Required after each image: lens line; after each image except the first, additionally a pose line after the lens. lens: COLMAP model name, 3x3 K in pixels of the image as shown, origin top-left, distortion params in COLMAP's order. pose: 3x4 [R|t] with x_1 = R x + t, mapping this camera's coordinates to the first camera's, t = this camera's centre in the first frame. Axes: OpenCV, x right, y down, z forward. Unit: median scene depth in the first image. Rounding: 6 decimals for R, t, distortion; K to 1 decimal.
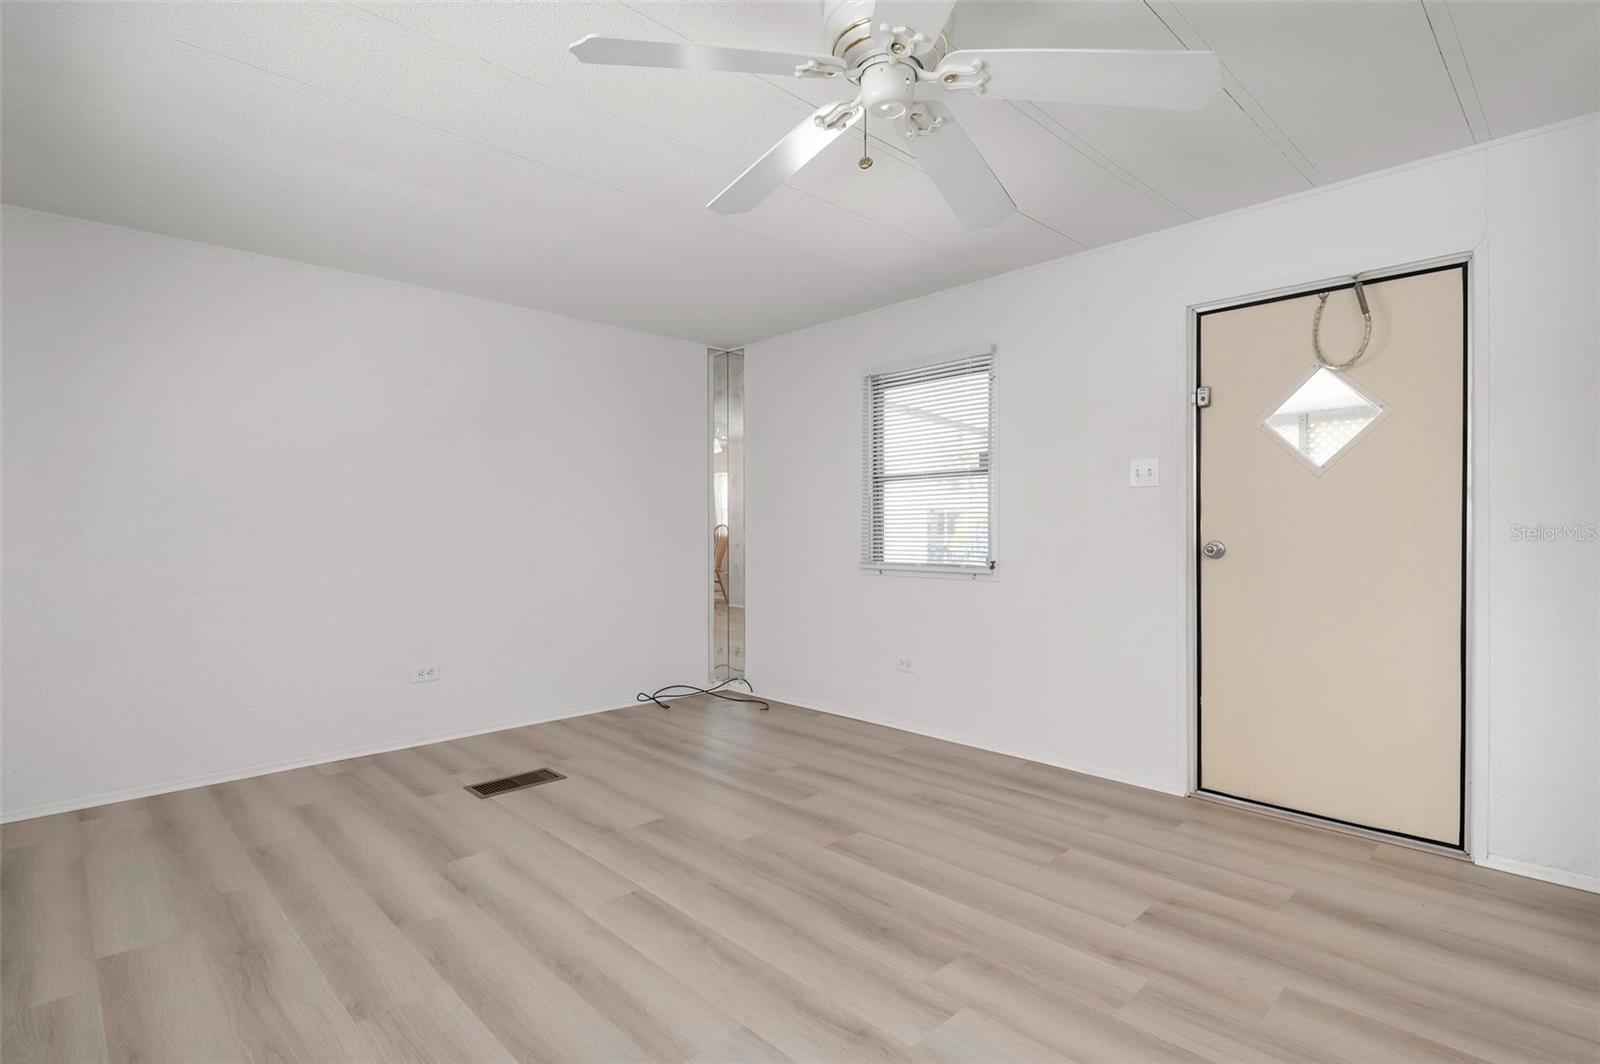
lens RADIAL K [[770.0, 0, 807.5], [0, 770.0, 536.6], [0, 0, 1]] dist [0.005517, -0.000090]
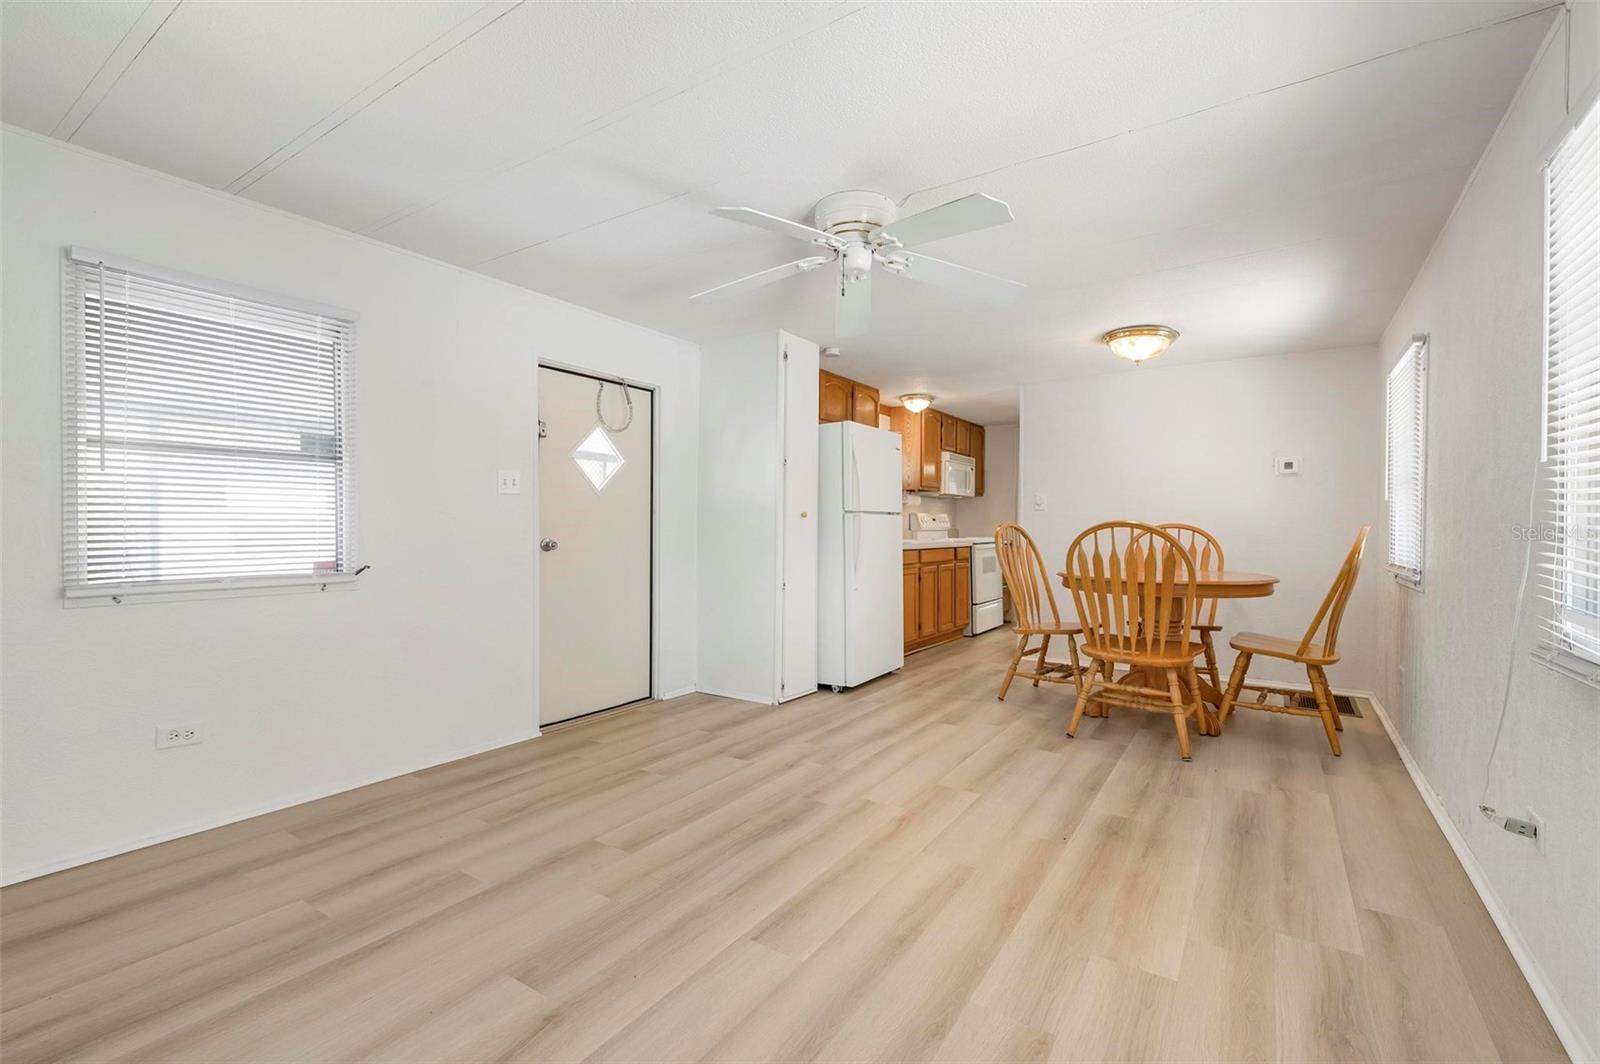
lens RADIAL K [[695.1, 0, 807.8], [0, 695.1, 528.8], [0, 0, 1]] dist [0.001352, -0.000129]
pose [[-0.208630, -0.001193, 0.977994, -0.865165], [0.004665, 0.999987, 0.002215, -0.012343], [-0.977984, 0.005025, -0.208621, 0.932415]]
